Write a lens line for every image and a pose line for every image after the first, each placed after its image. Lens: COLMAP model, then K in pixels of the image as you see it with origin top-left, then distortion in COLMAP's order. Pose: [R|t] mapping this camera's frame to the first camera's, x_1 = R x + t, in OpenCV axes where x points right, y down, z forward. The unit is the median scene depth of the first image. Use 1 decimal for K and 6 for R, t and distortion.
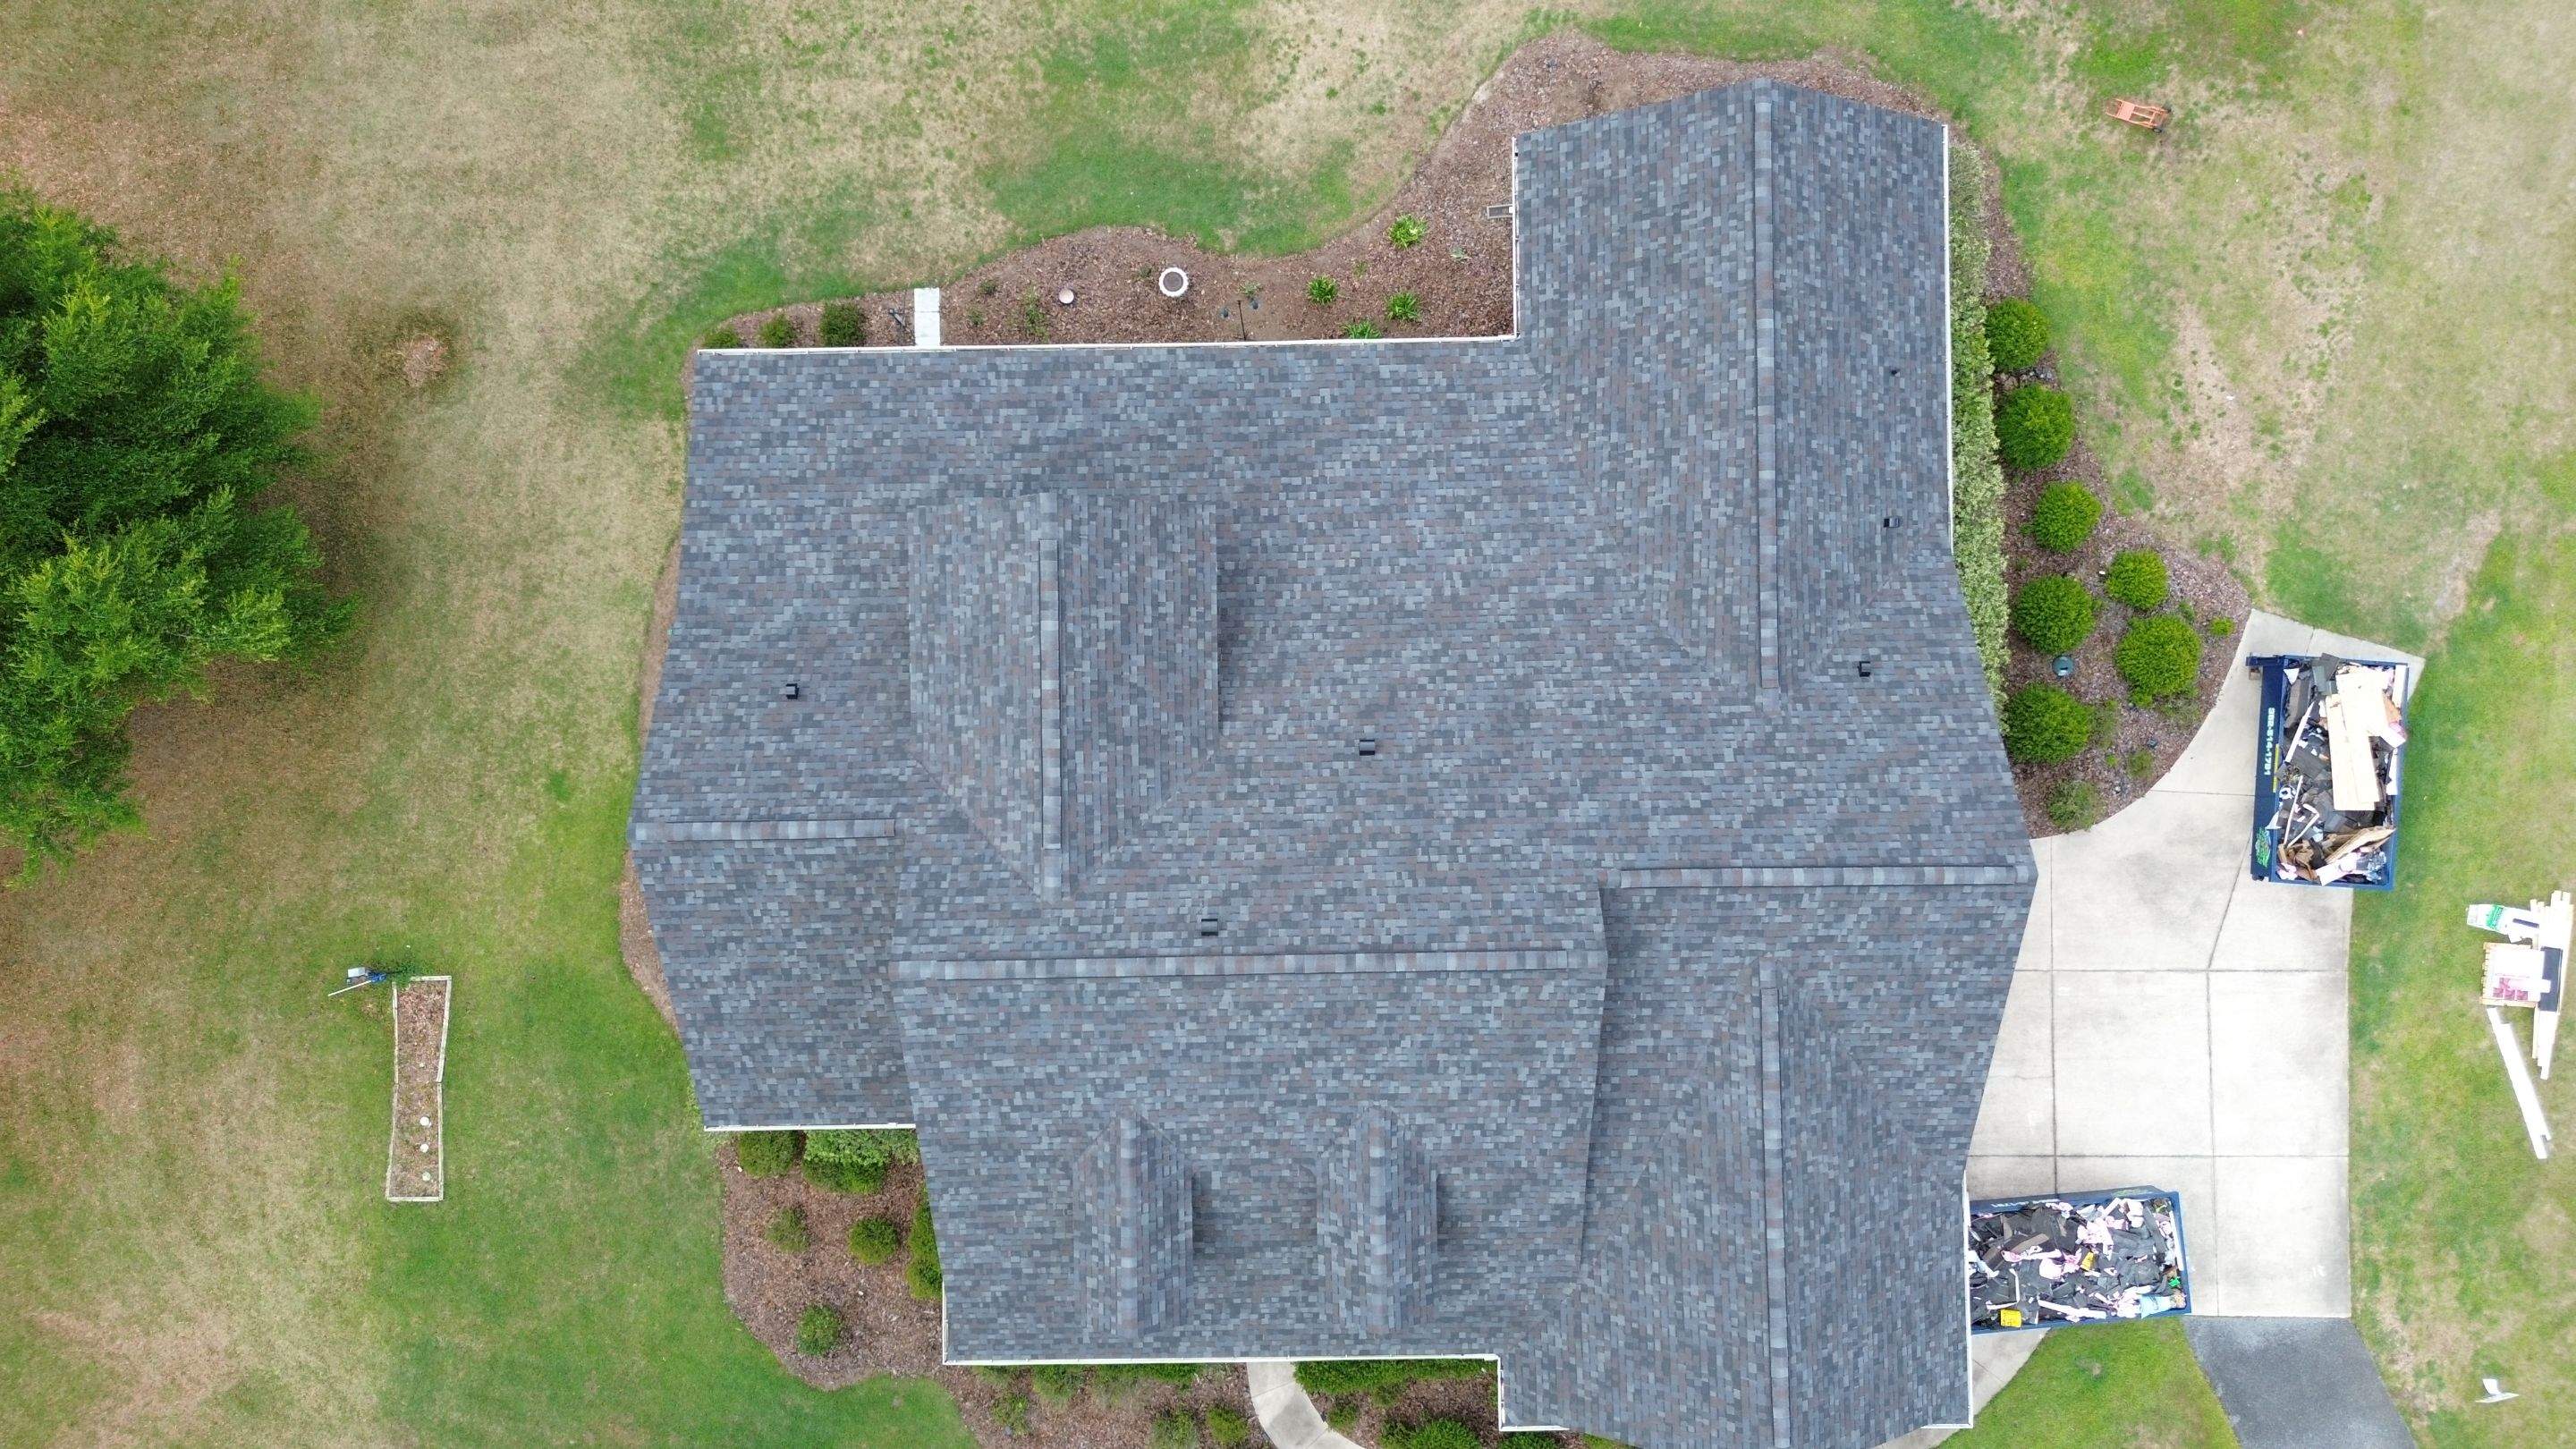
lens RADIAL K [[1823.5, 0, 1300.0], [0, 1823.5, 719.0], [0, 0, 1]] dist [0.132773, -0.191182]
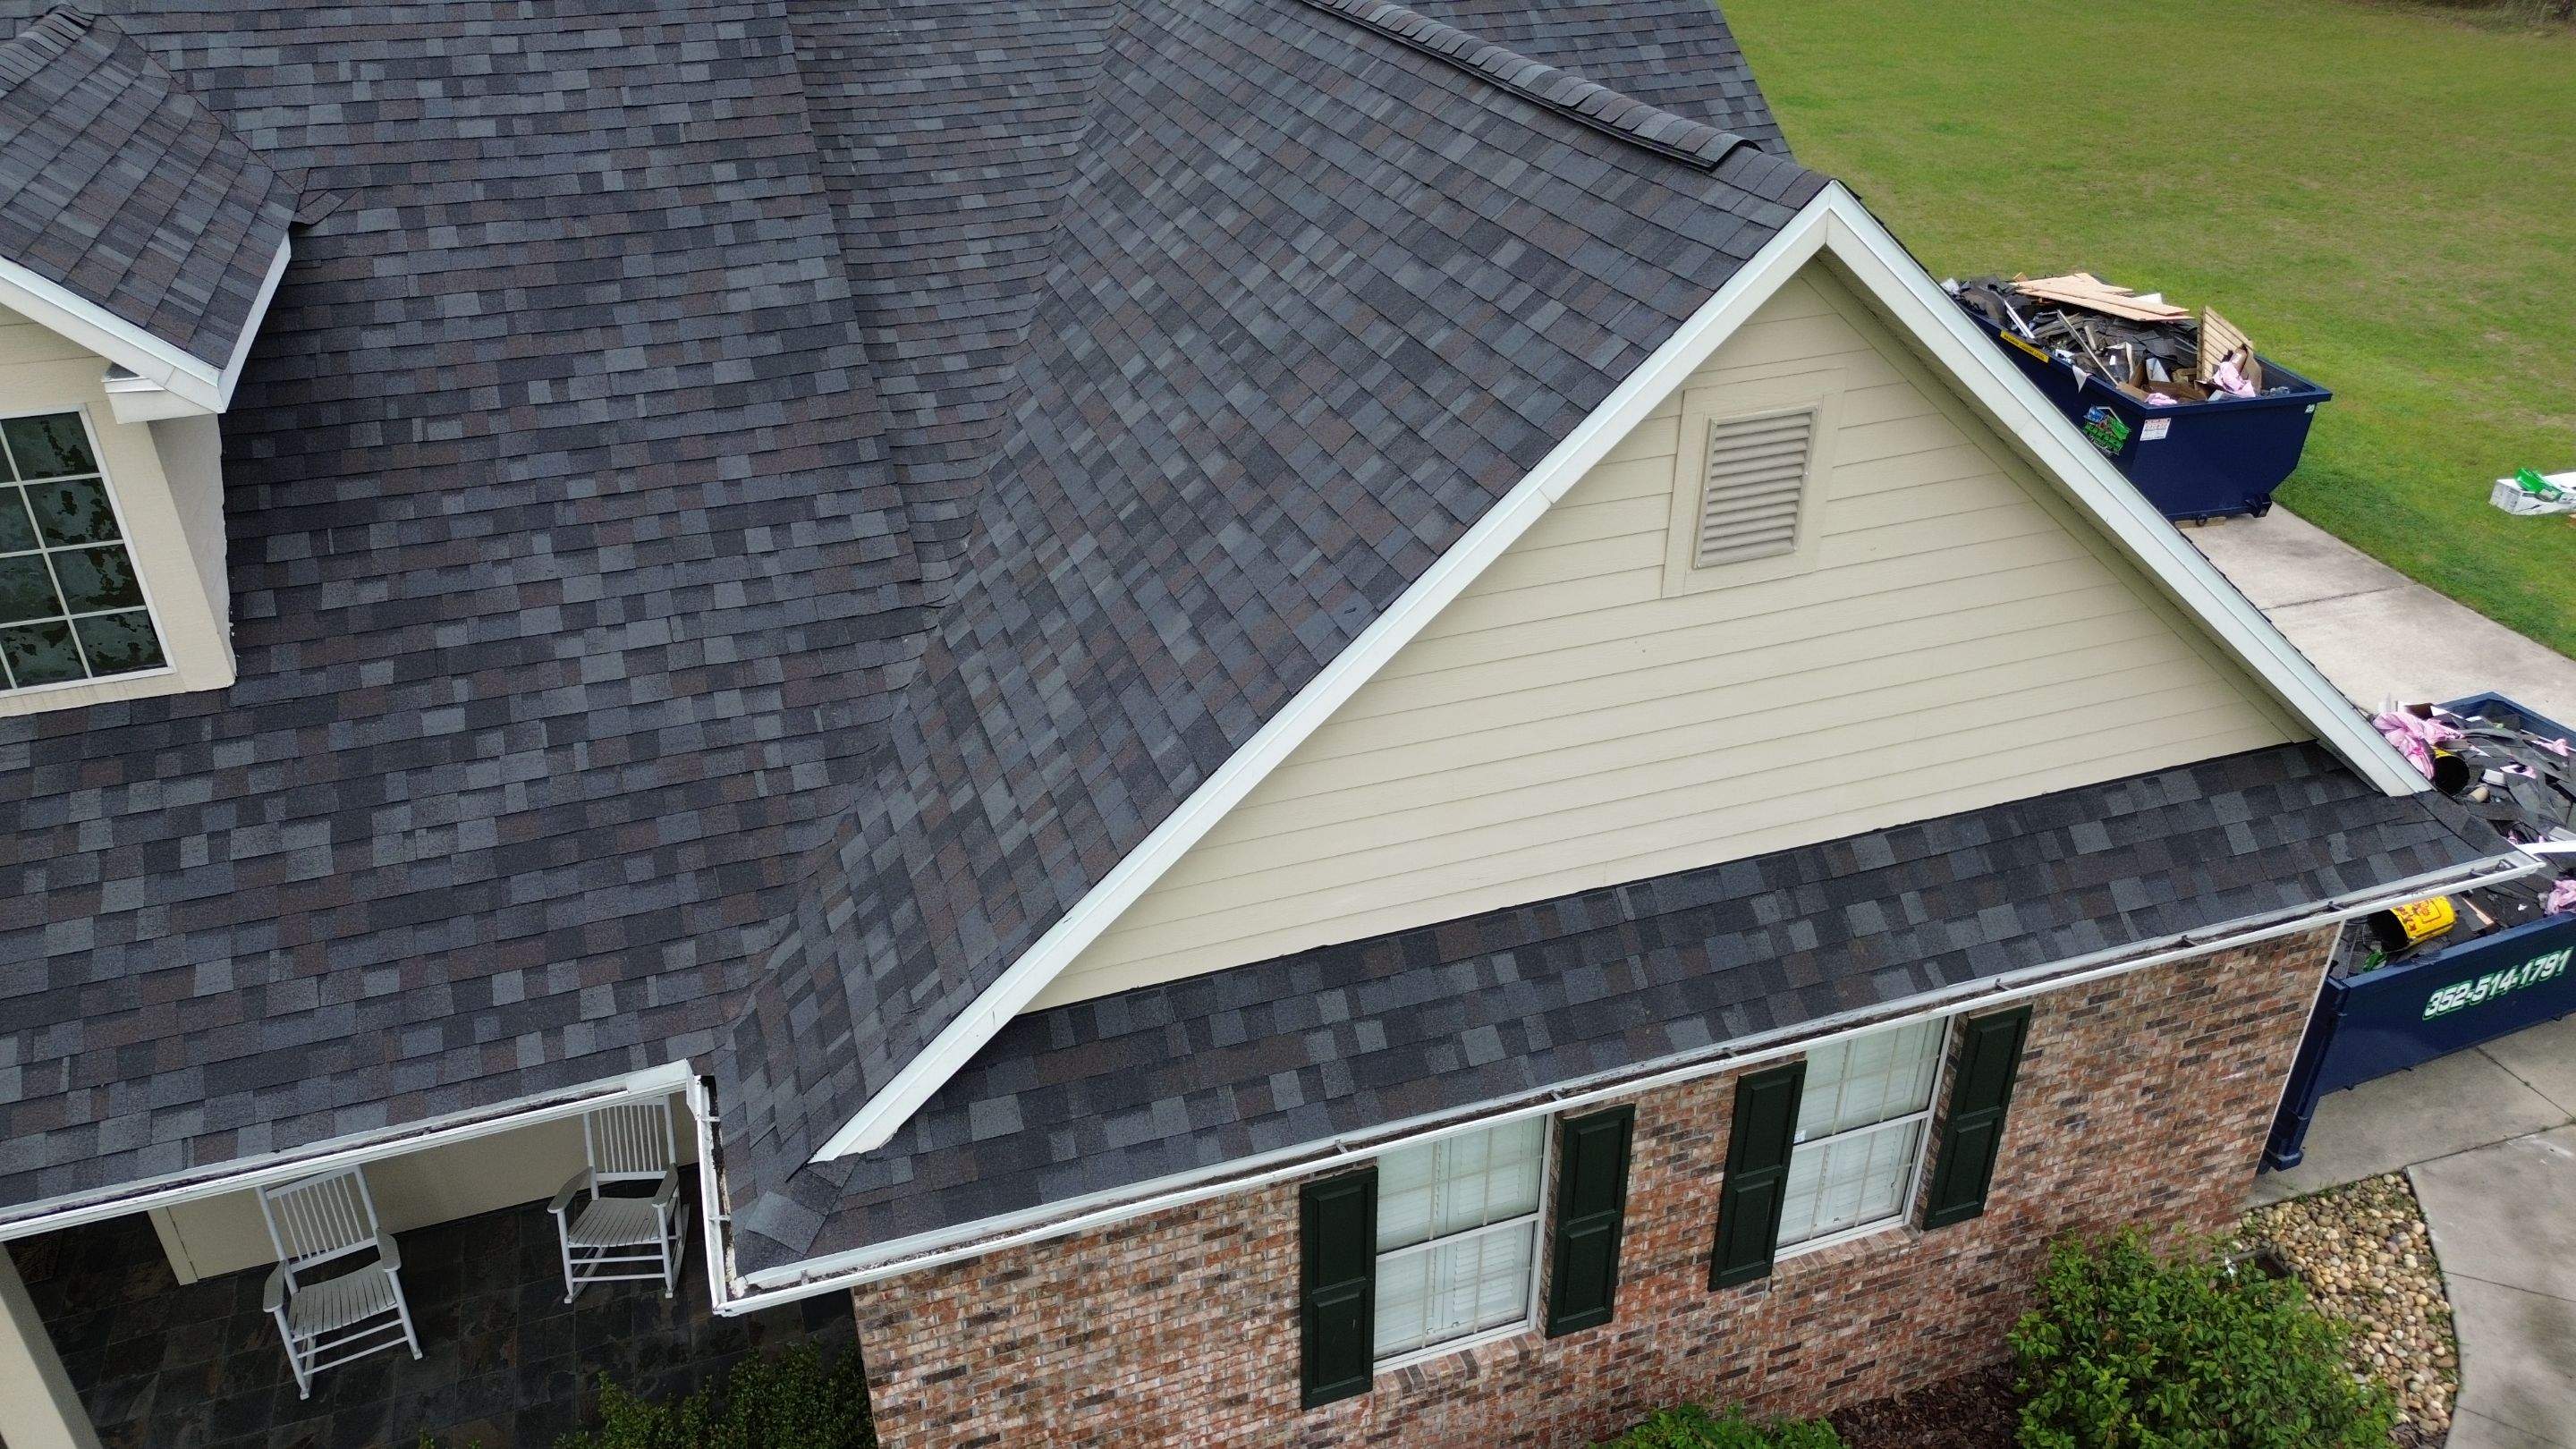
lens RADIAL K [[1822.7, 0, 1298.0], [0, 1822.7, 718.7], [0, 0, 1]] dist [0.072149, -0.068609]
pose [[0.949512, -0.148729, 0.276235, 0.132194], [0.313497, 0.483670, -0.817180, 0.576289], [-0.012069, 0.862521, 0.505877, 0.919783]]
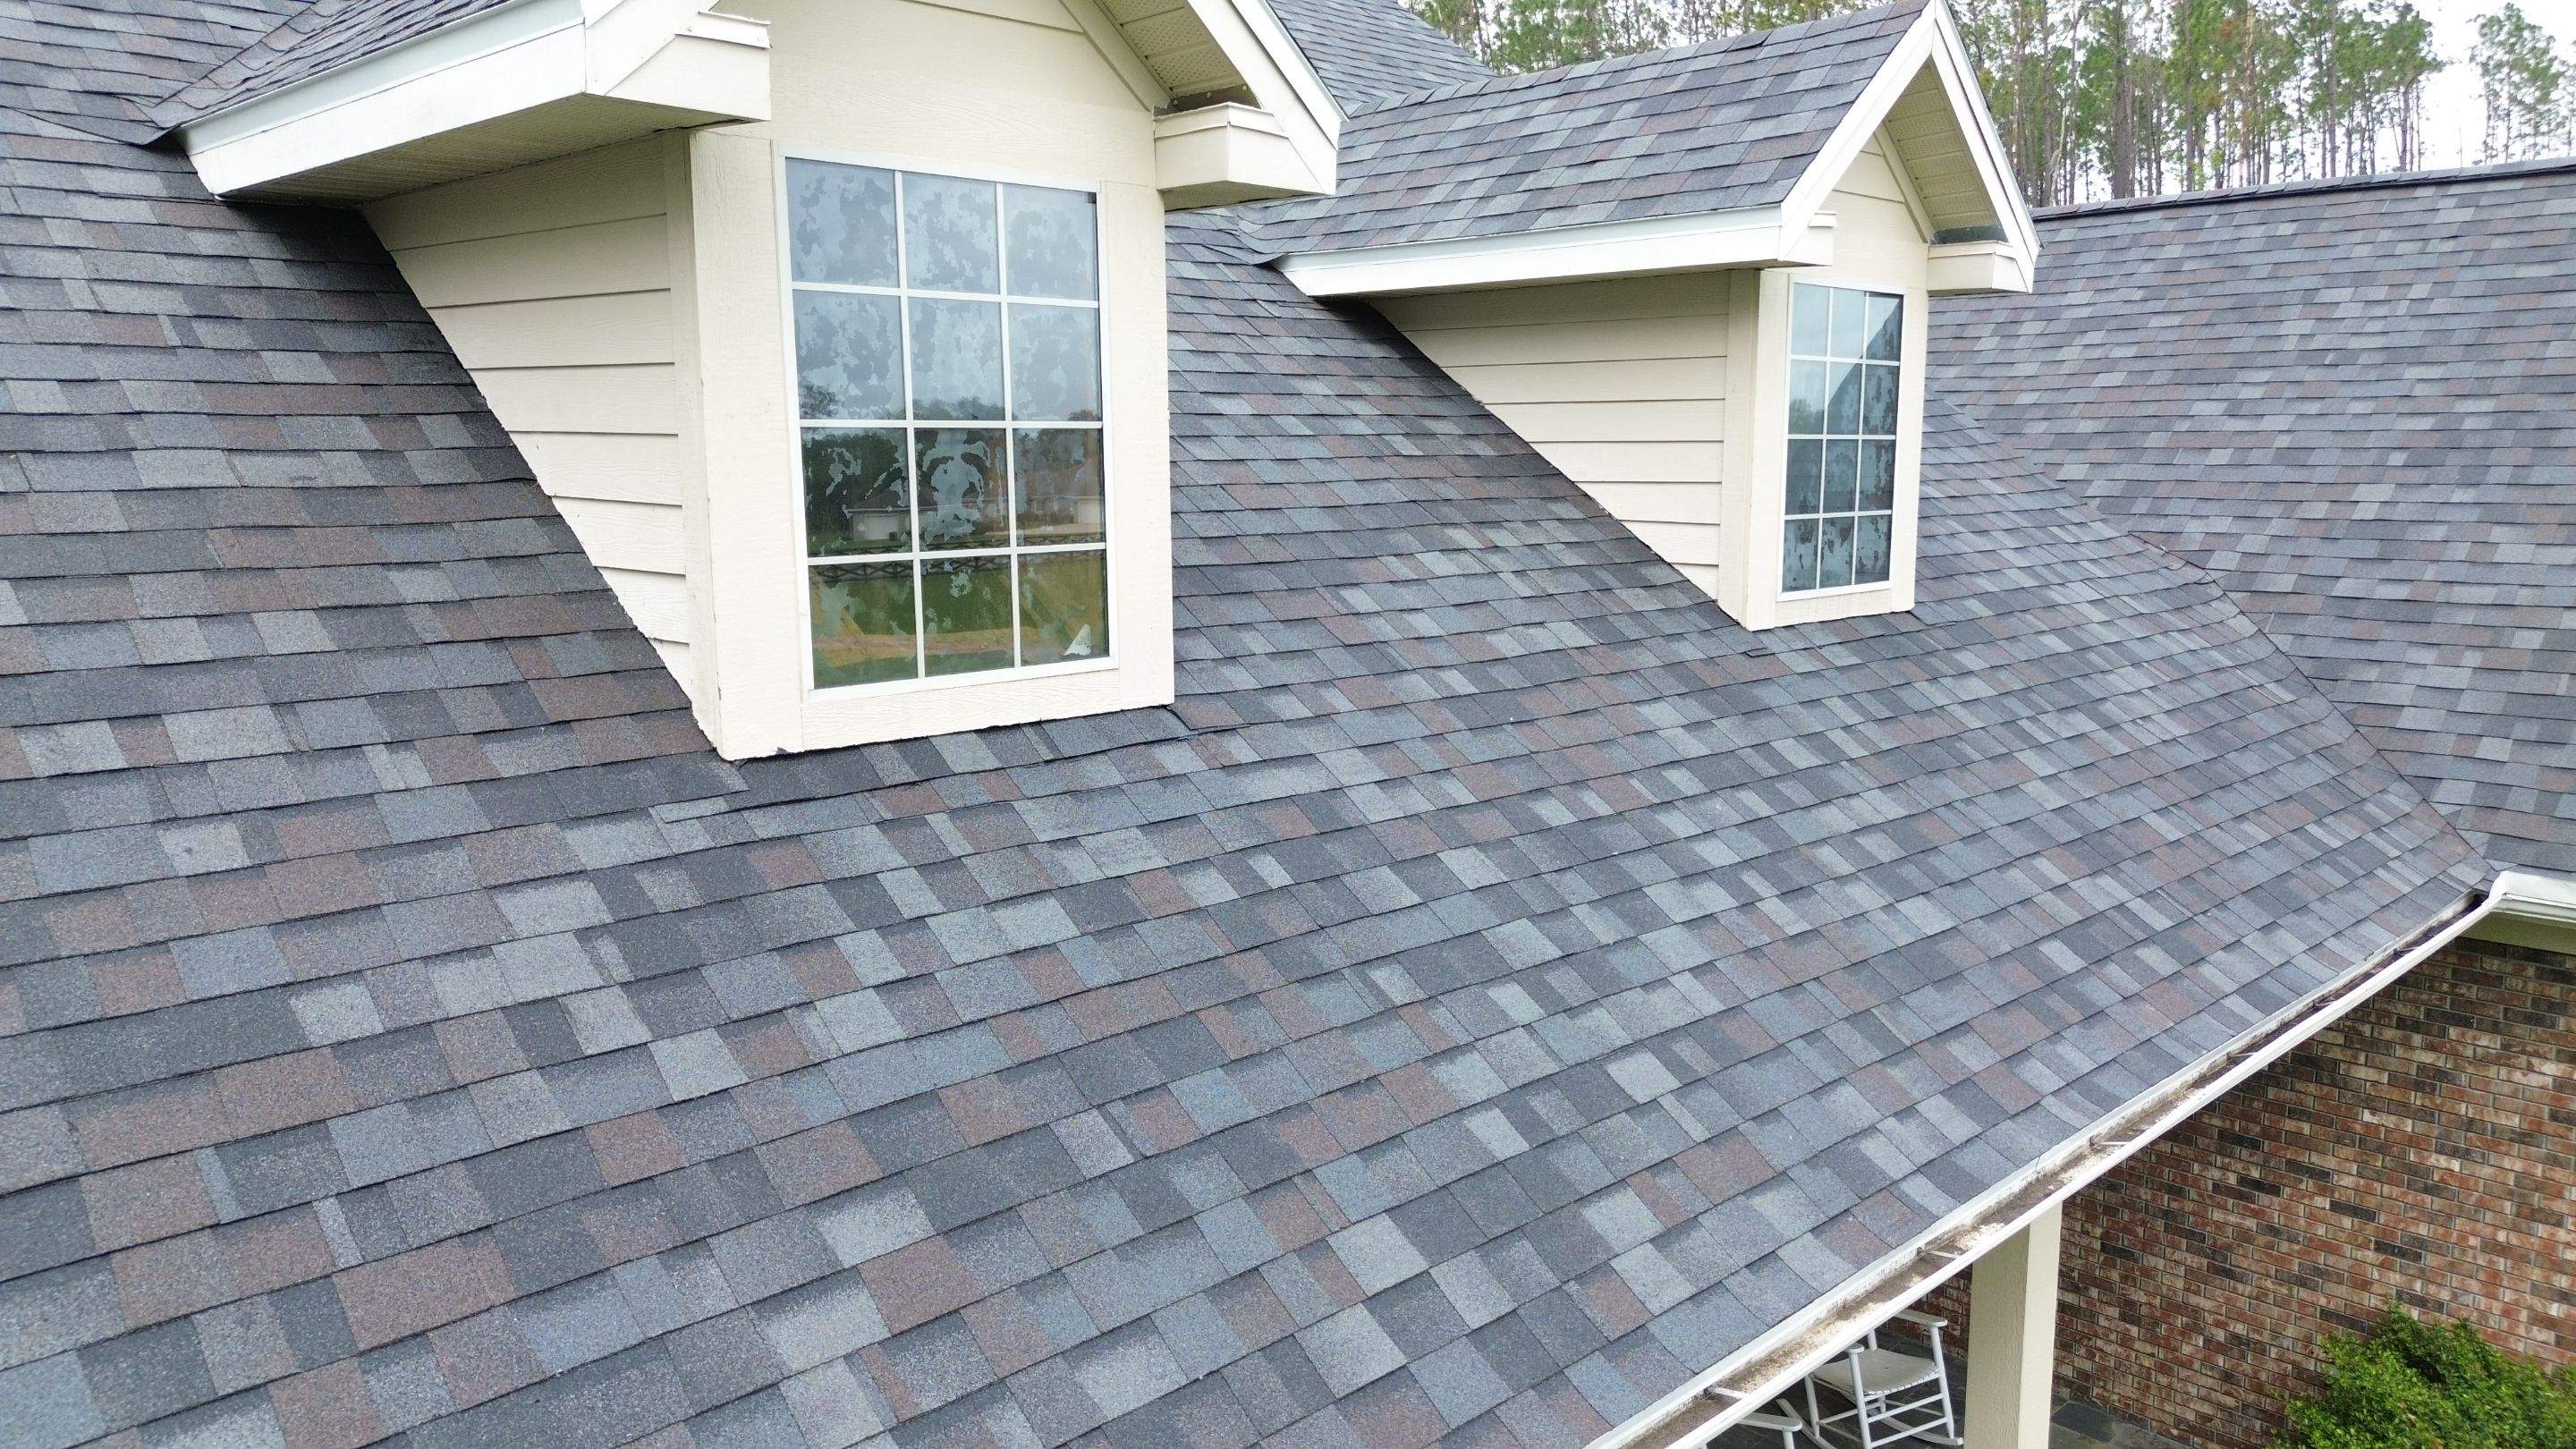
lens RADIAL K [[1814.4, 0, 1298.6], [0, 1814.4, 718.3], [0, 0, 1]] dist [0.074977, -0.068636]
pose [[0.721904, -0.094158, 0.685558, -0.168191], [0.691792, 0.122137, -0.711693, 0.436994], [-0.016720, 0.988037, 0.153309, 1.026383]]
